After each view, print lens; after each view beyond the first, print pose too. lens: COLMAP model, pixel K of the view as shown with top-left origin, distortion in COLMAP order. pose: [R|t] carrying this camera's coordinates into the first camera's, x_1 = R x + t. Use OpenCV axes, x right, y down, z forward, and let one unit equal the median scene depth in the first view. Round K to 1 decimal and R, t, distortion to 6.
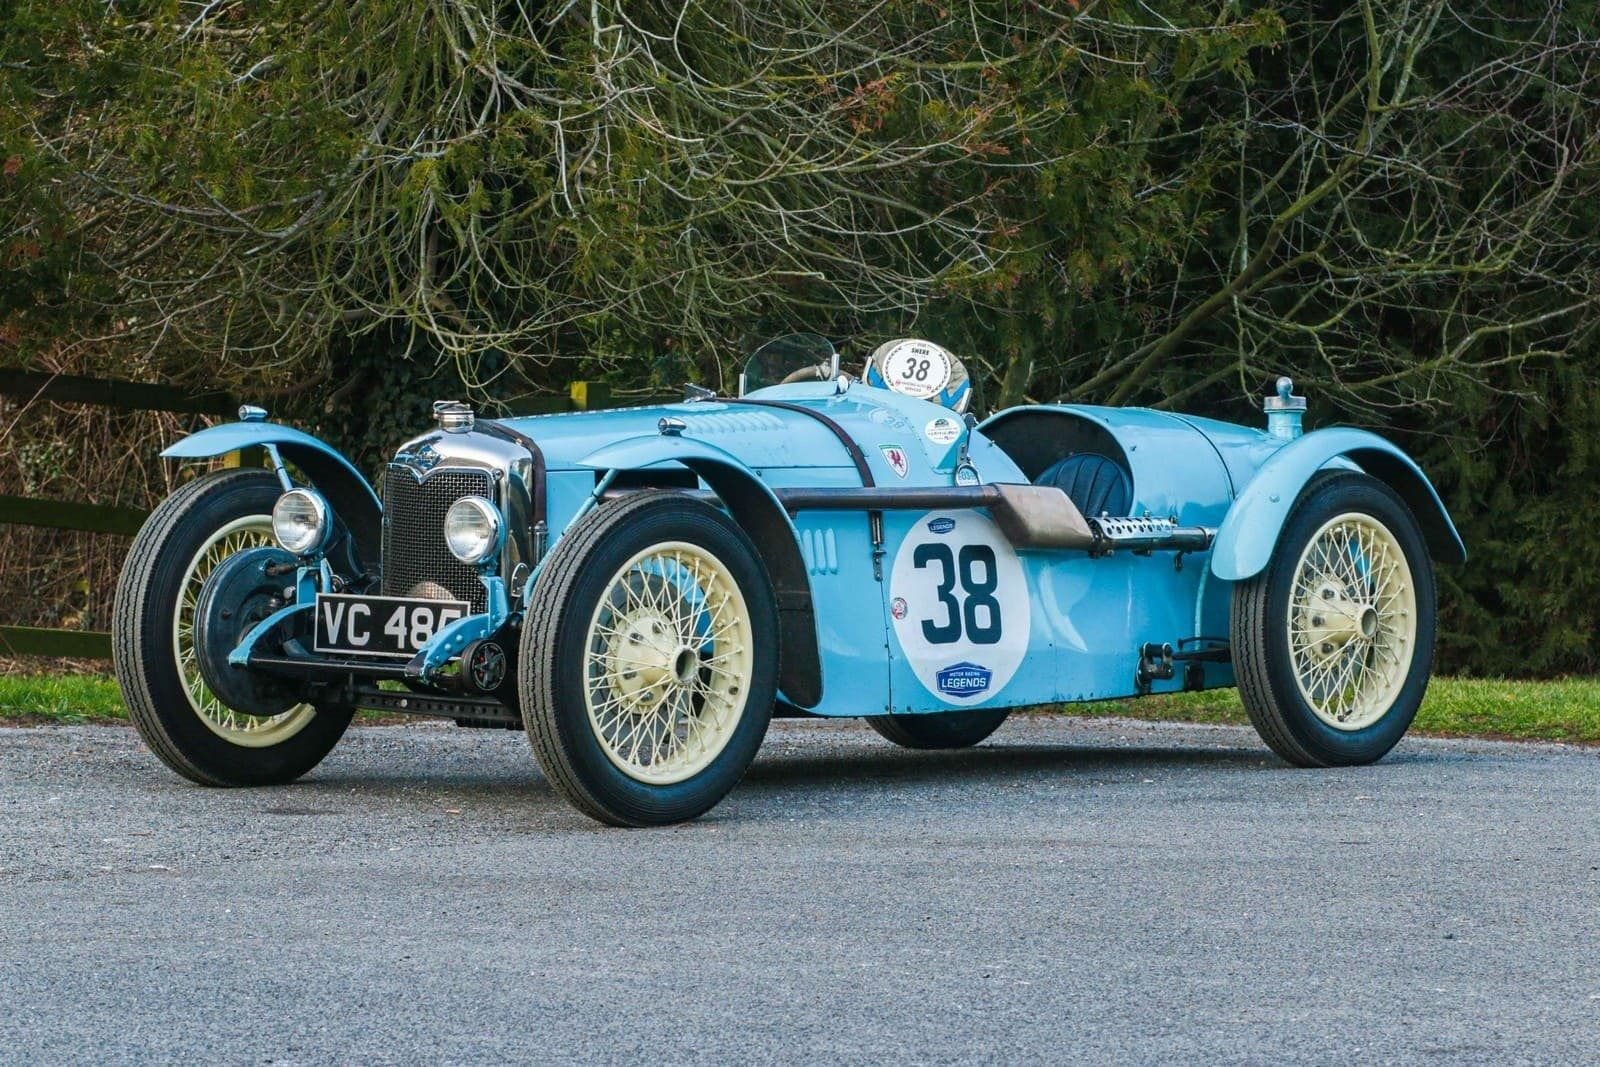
lens RADIAL K [[6685.2, 0, 800.2], [0, 6685.2, 535.1], [0, 0, 1]] dist [-0.073884, -2.412535]
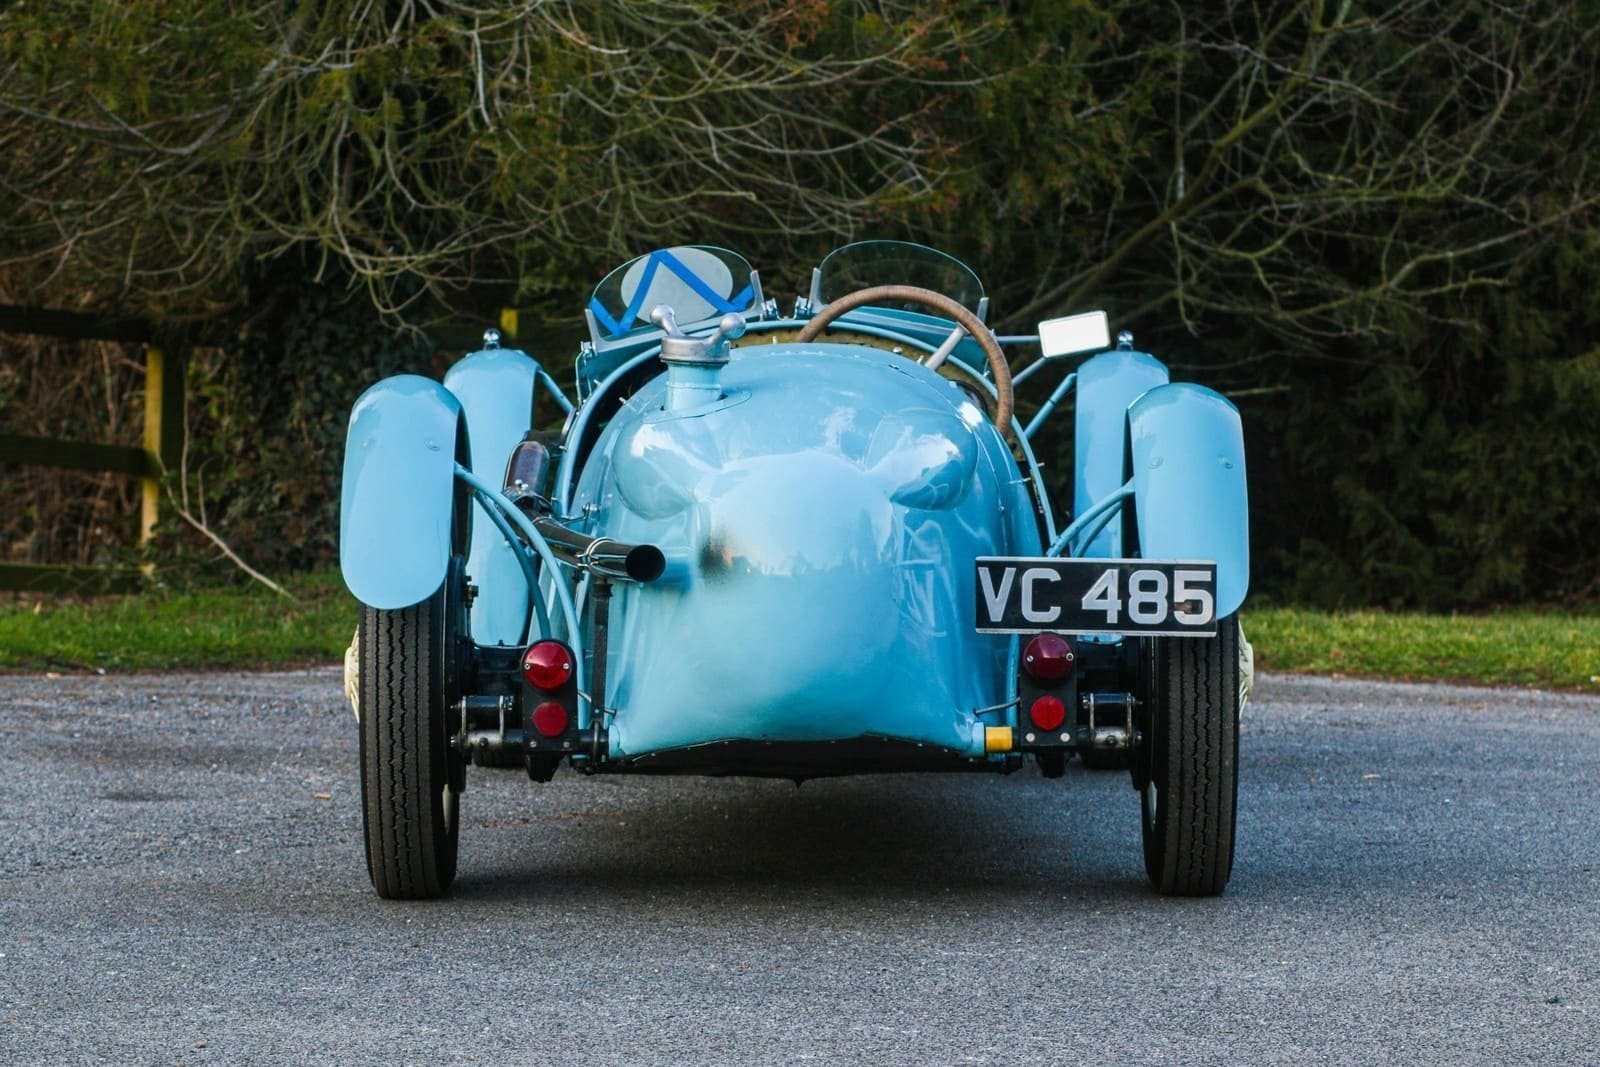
lens RADIAL K [[5634.1, 0, 804.0], [0, 5634.1, 535.2], [0, 0, 1]] dist [-0.030330, -2.737821]
pose [[0.999929, 0.000364, 0.011945, 0.000988], [-0.000538, 0.999893, 0.014608, -0.002002], [-0.011938, -0.014613, 0.999822, 0.187779]]
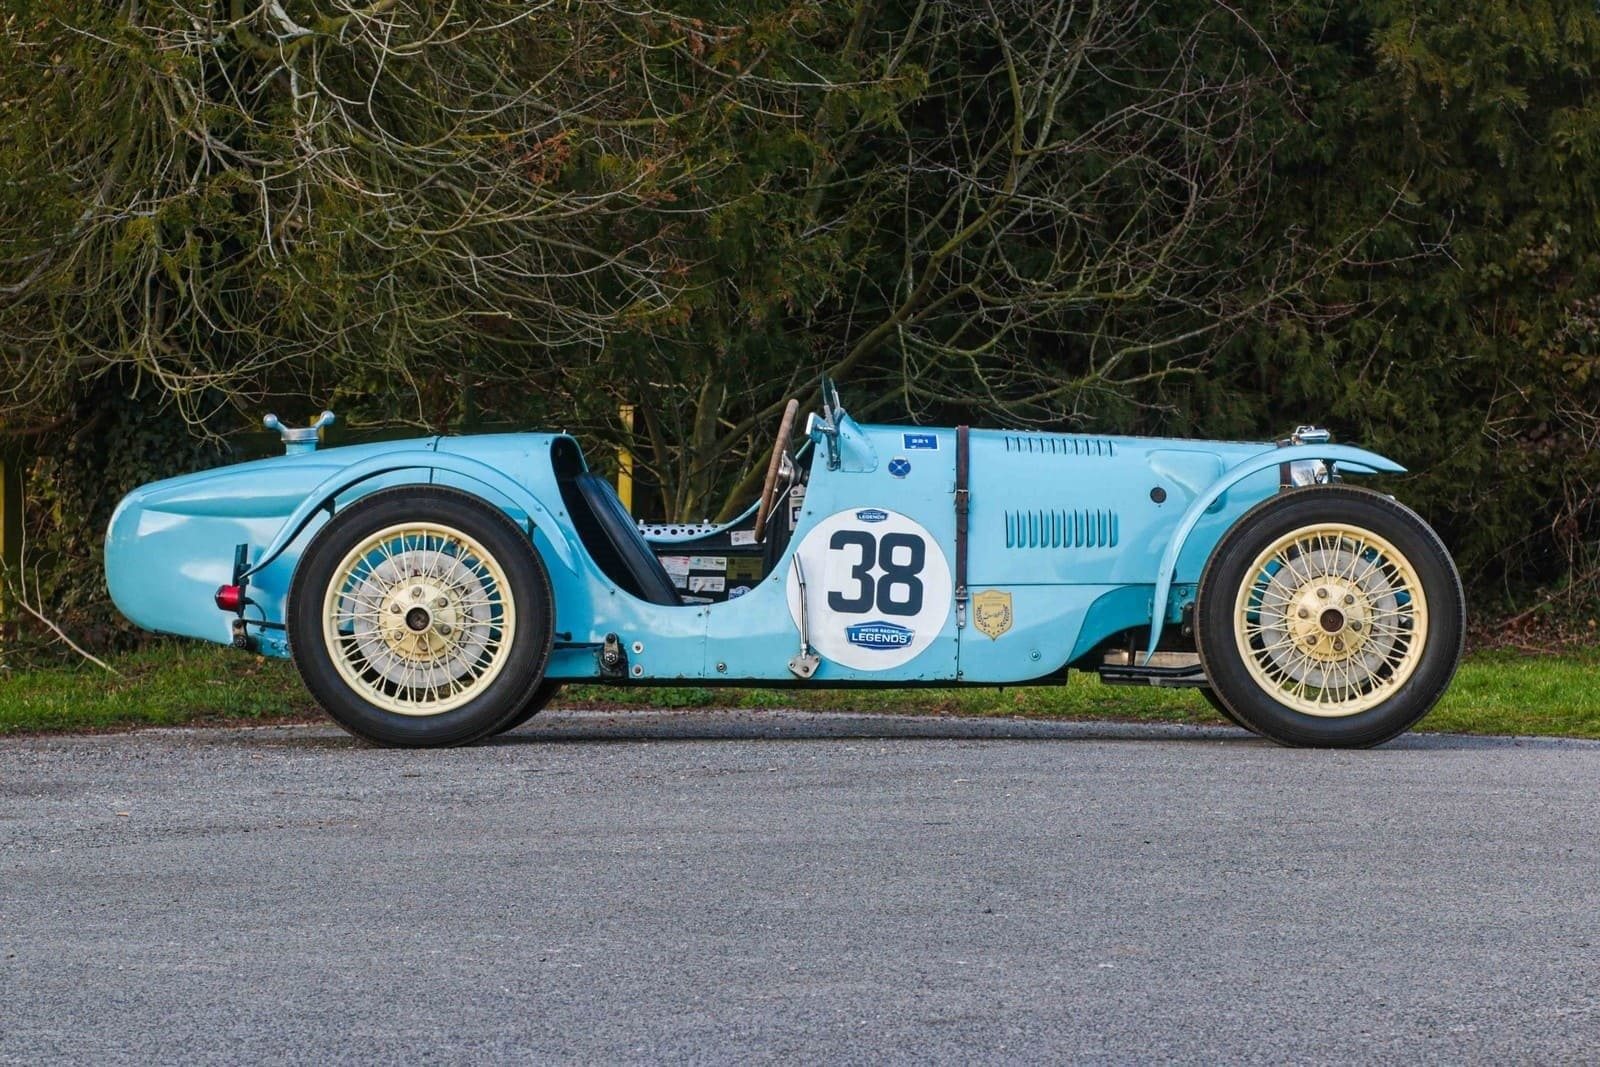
lens RADIAL K [[5931.0, 0, 805.4], [0, 5931.0, 532.7], [0, 0, 1]] dist [-0.138648, 0.076174]
pose [[0.999302, -0.023937, 0.028668, 0.022514], [0.023993, 0.999711, -0.001627, -0.000196], [-0.028621, 0.002314, 0.999588, 0.021462]]
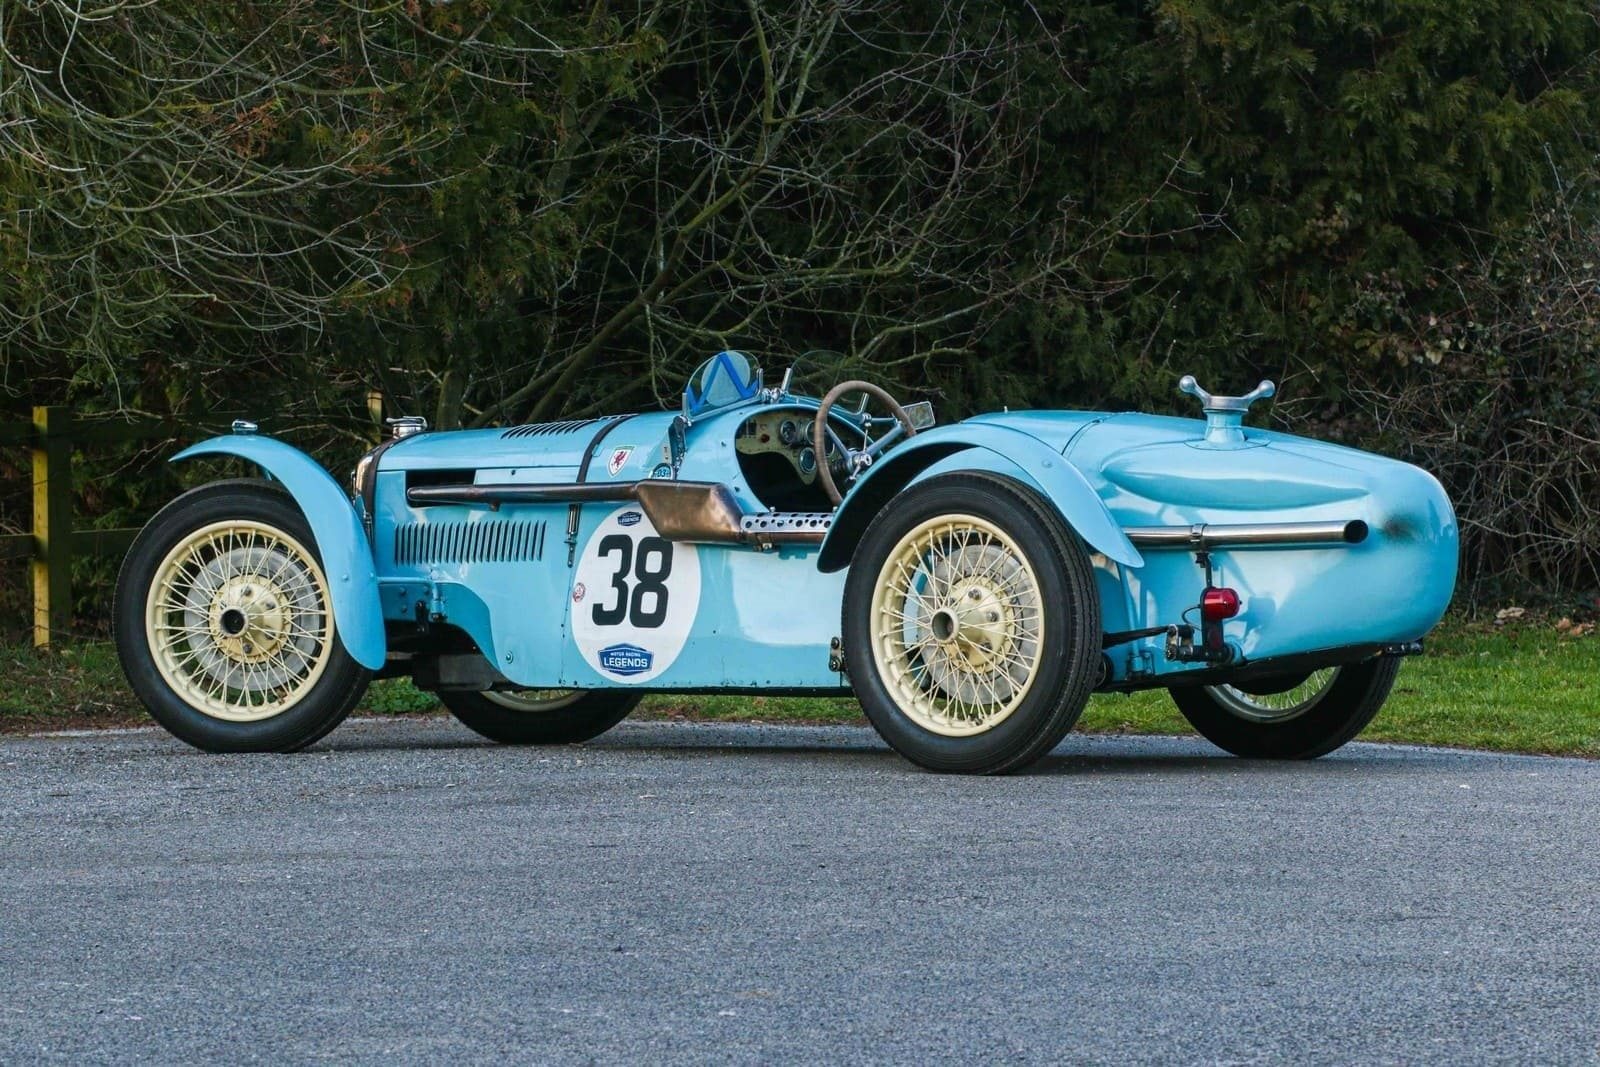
lens RADIAL K [[6026.6, 0, 797.6], [0, 6026.6, 533.8], [0, 0, 1]] dist [-0.148517, 1.836642]
pose [[0.998221, -0.032360, 0.050086, 0.044144], [0.032345, 0.999476, 0.001118, -0.000375], [-0.050096, 0.000504, 0.998744, 0.064523]]
